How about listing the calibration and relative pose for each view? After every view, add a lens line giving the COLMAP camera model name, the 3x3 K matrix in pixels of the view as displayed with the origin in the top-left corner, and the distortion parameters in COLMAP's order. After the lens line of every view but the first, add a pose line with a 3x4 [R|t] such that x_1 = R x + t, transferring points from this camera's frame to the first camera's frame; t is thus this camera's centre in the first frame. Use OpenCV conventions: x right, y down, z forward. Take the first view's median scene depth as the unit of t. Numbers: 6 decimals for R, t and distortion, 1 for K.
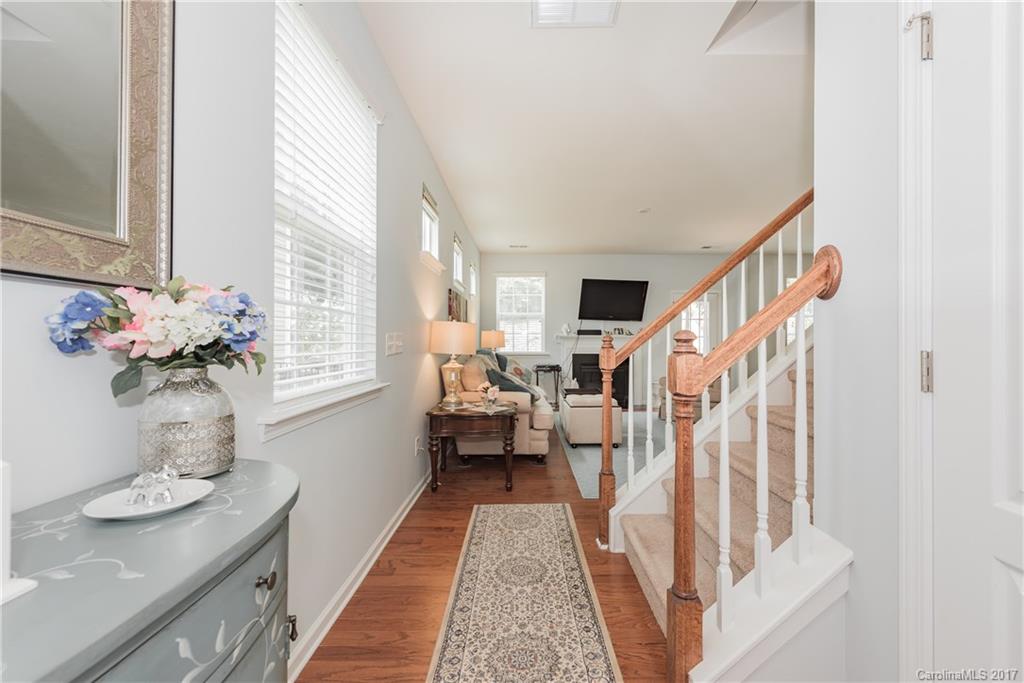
lens RADIAL K [[408.4, 0, 508.3], [0, 408.4, 344.0], [0, 0, 1]] dist [0.008090, -0.000130]
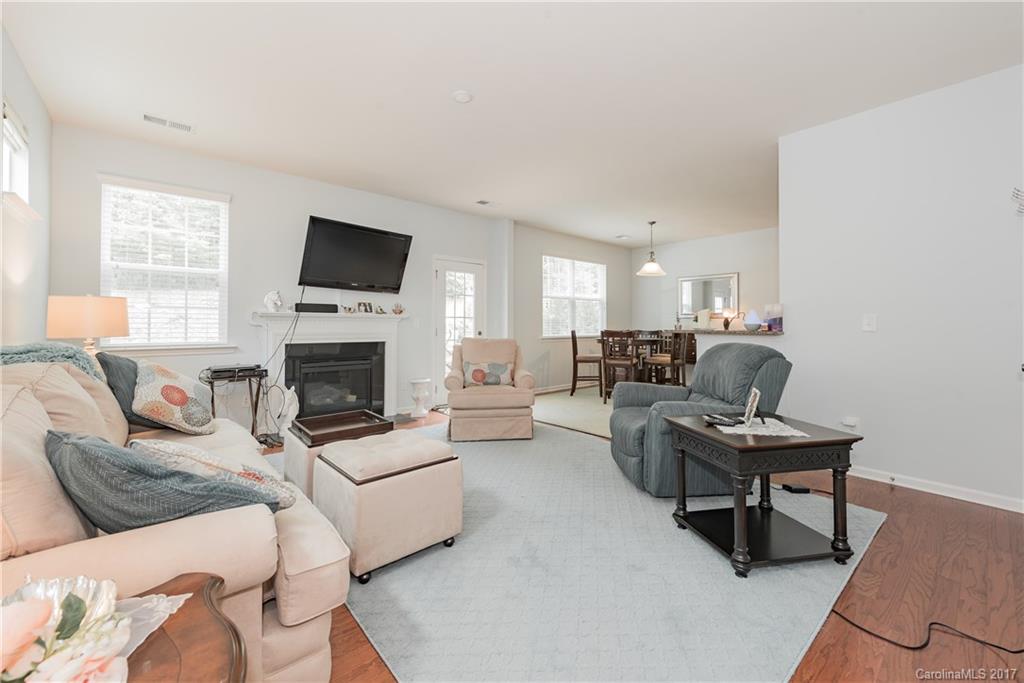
lens RADIAL K [[408.9, 0, 508.3], [0, 408.9, 321.0], [0, 0, 1]] dist [0.003352, 0.000081]
pose [[0.731769, 0.005373, 0.681531, -0.008878], [0.001892, 0.999949, -0.009915, -0.002566], [-0.681550, 0.008545, 0.731722, 0.362052]]
